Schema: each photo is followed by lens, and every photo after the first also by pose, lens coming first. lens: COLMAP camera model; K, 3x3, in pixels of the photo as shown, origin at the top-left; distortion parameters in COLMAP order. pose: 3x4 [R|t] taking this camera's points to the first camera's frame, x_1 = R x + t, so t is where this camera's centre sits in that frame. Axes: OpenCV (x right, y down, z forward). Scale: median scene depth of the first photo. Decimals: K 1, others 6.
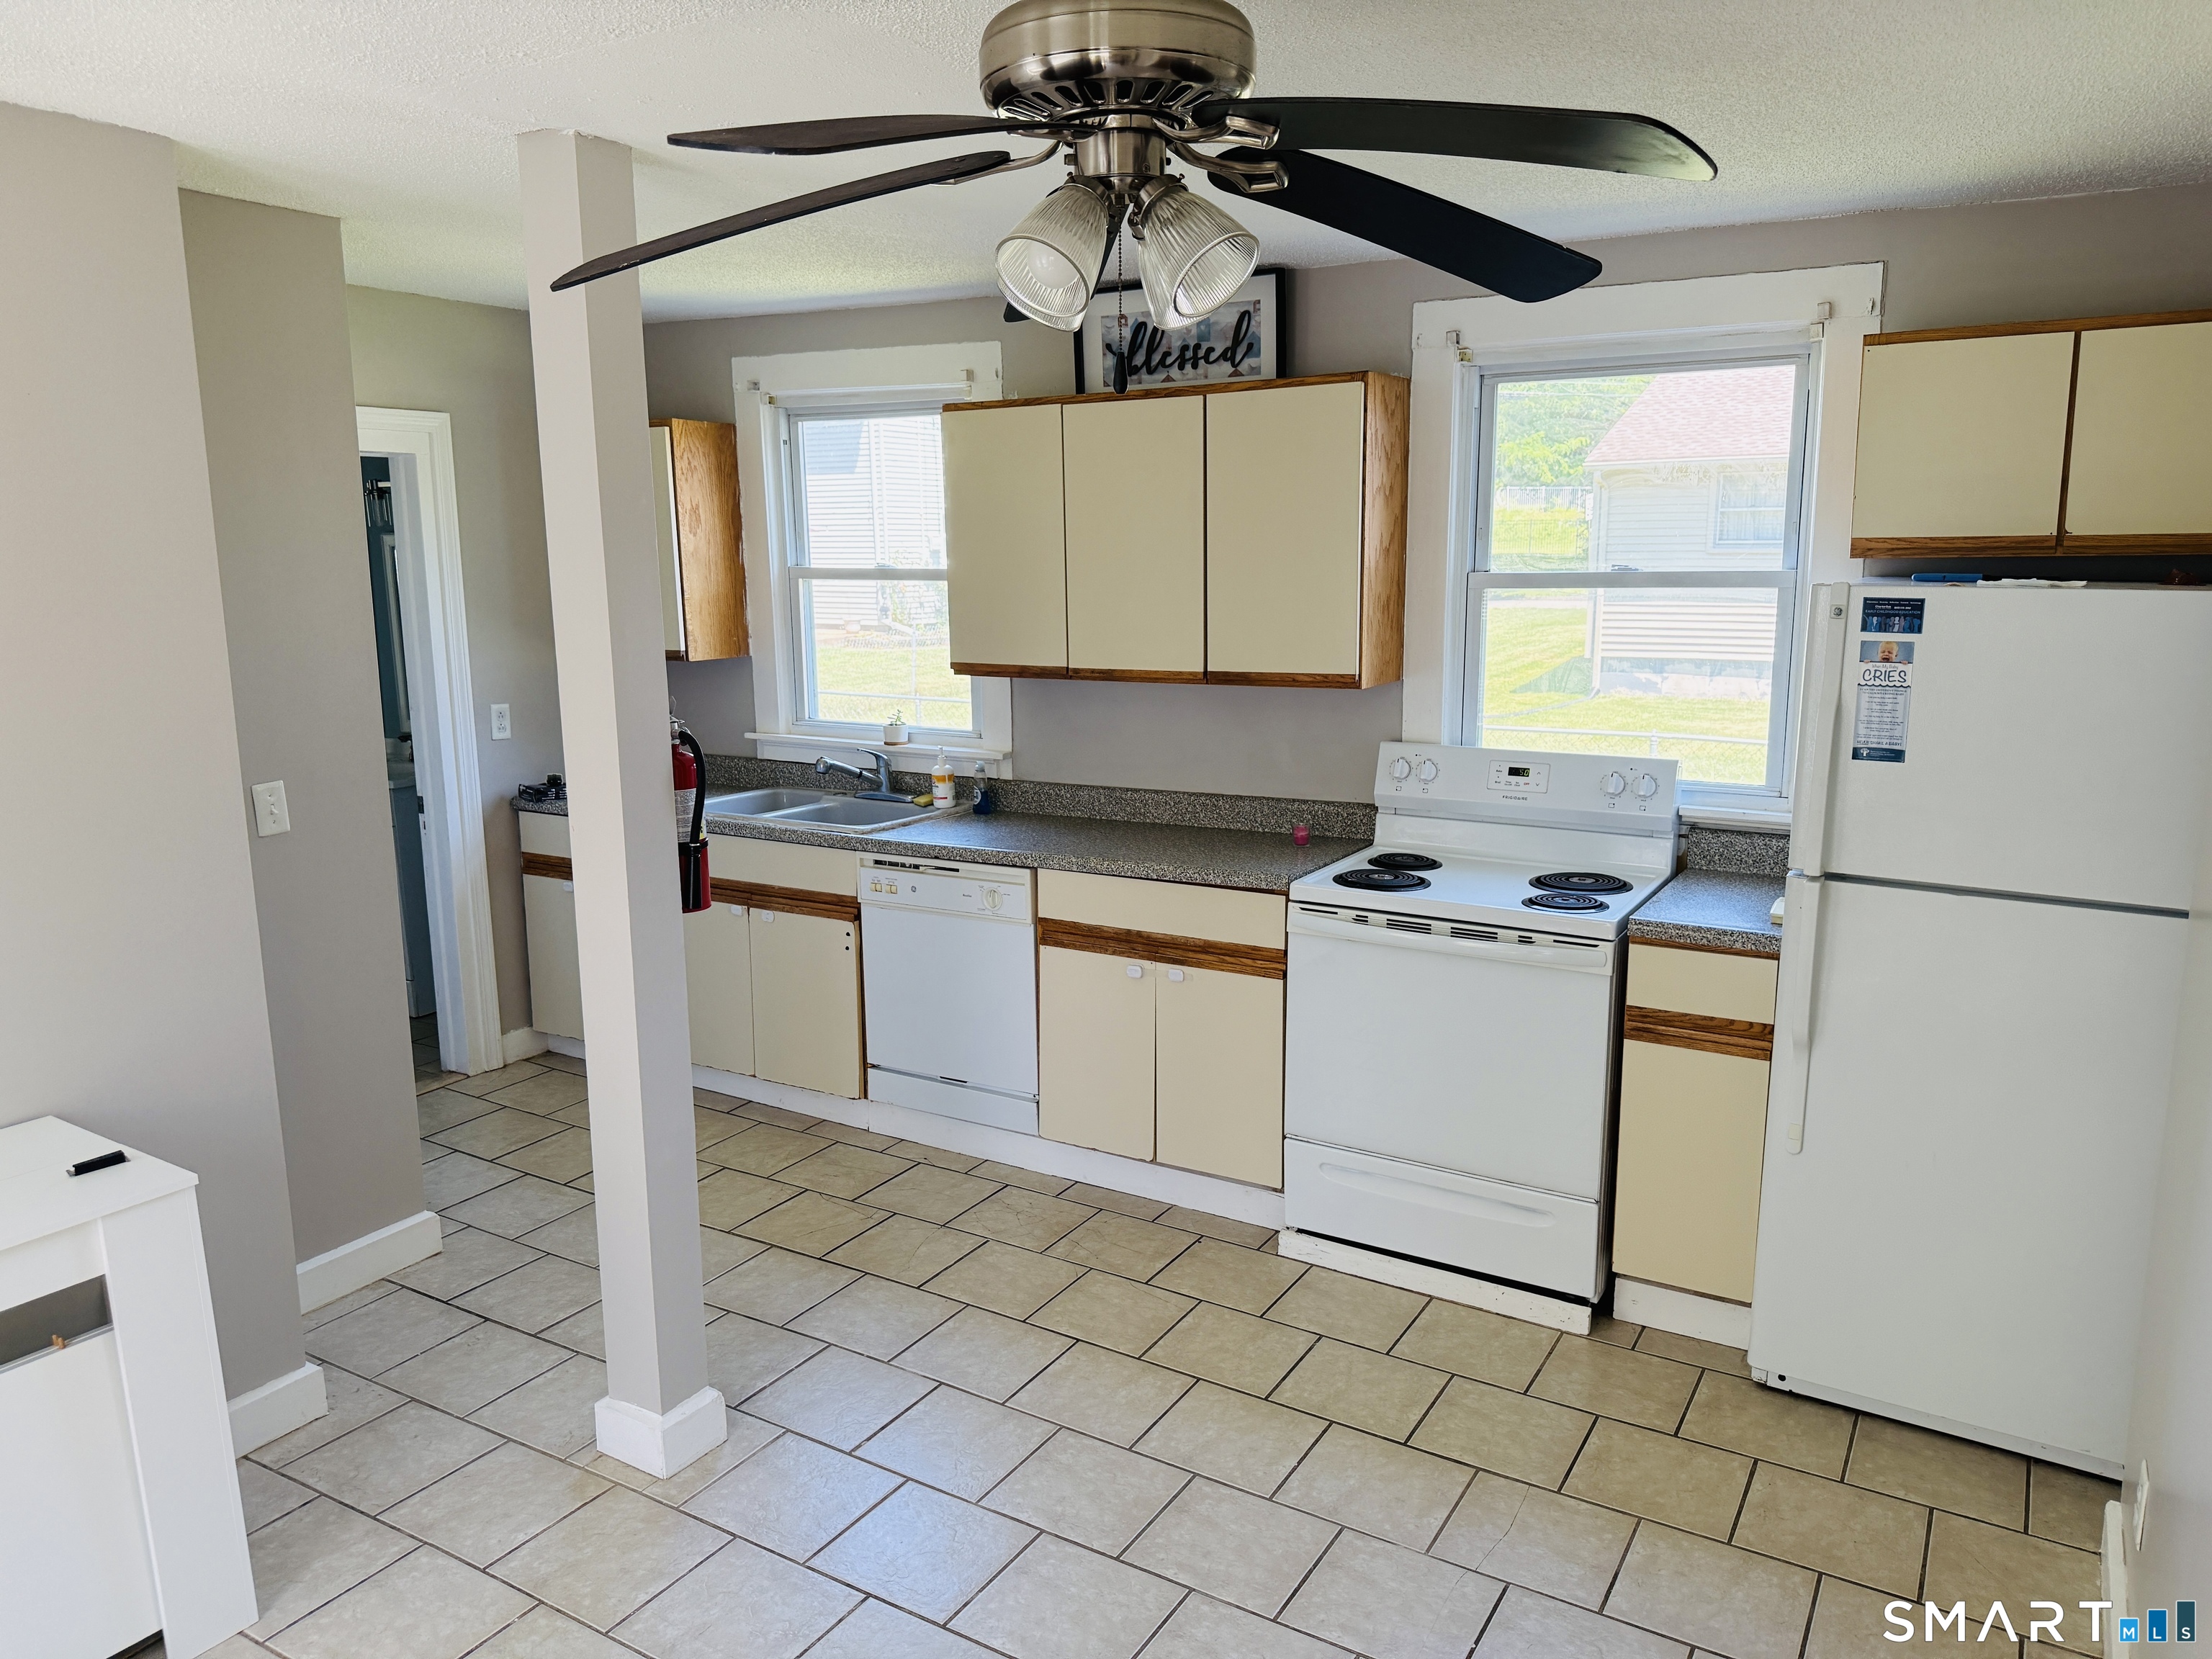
lens RADIAL K [[1593.1, 0, 1109.6], [0, 1593.1, 822.1], [0, 0, 1]] dist [0.125986, -0.170782]
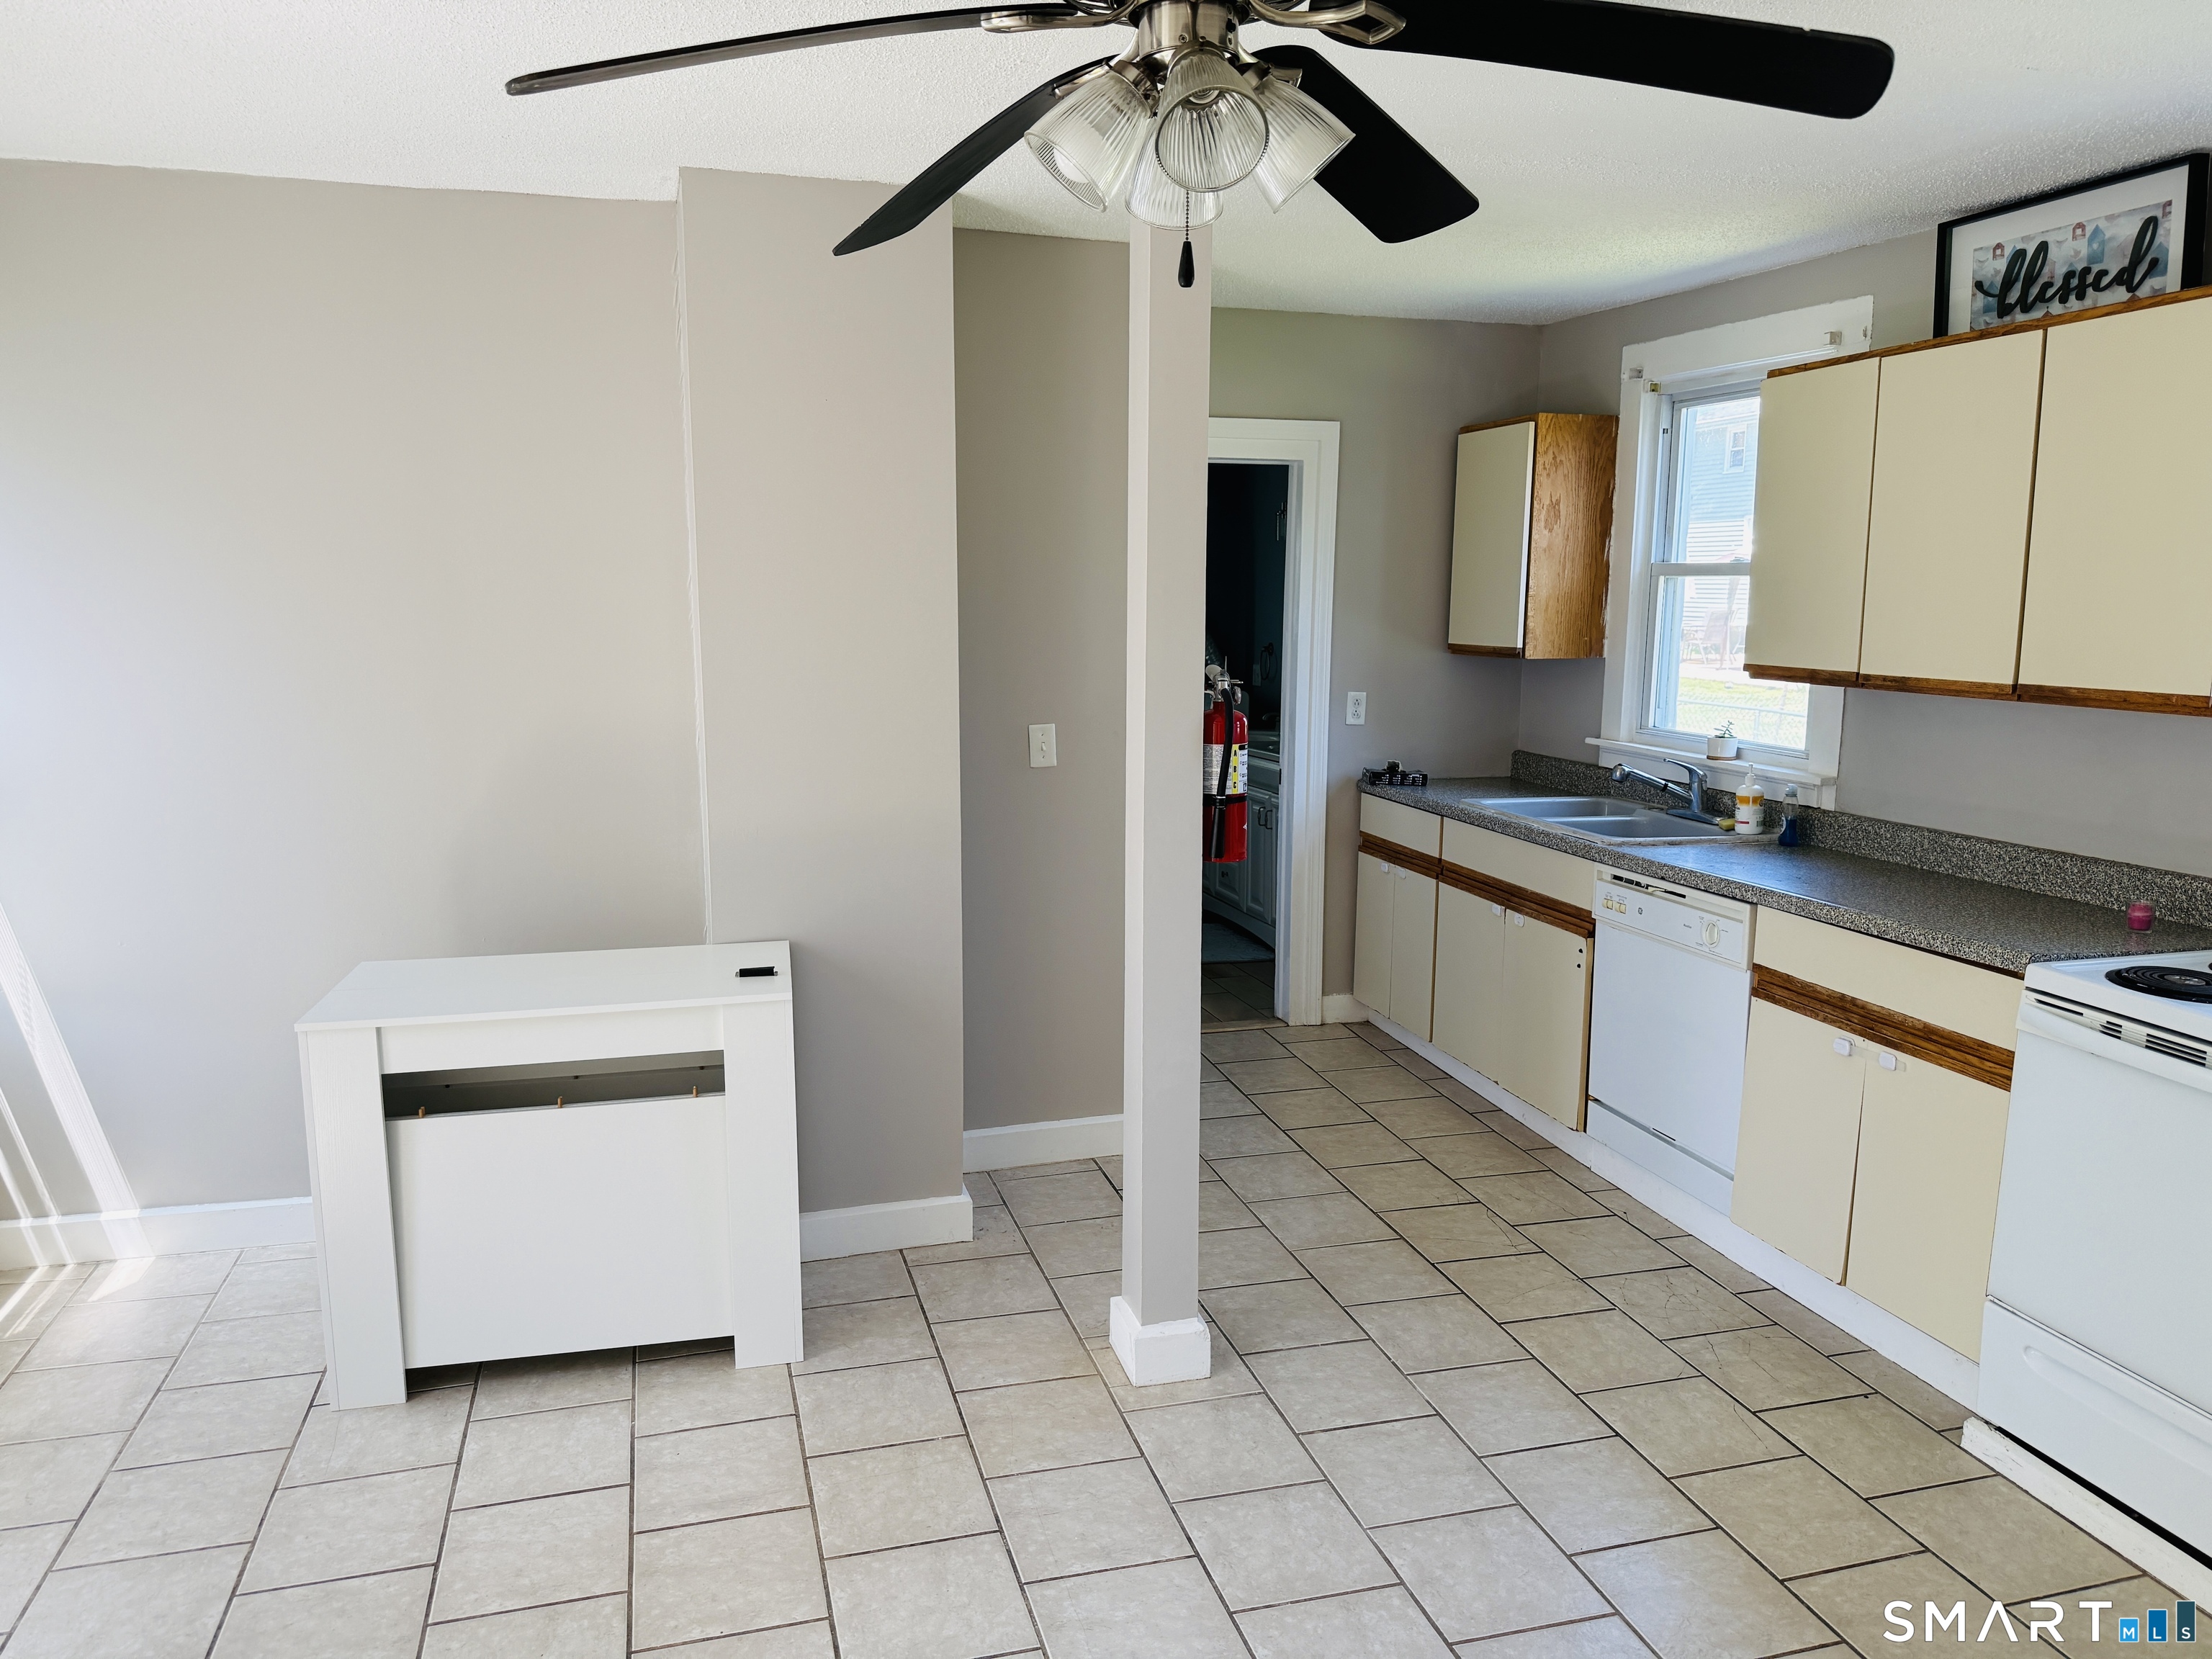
lens RADIAL K [[1593.1, 0, 1109.6], [0, 1593.1, 822.1], [0, 0, 1]] dist [0.125986, -0.170782]
pose [[0.728440, 0.115769, -0.675257, 0.264930], [-0.132107, 0.990858, 0.027366, 0.006973], [0.672252, 0.069272, 0.737074, 0.124119]]
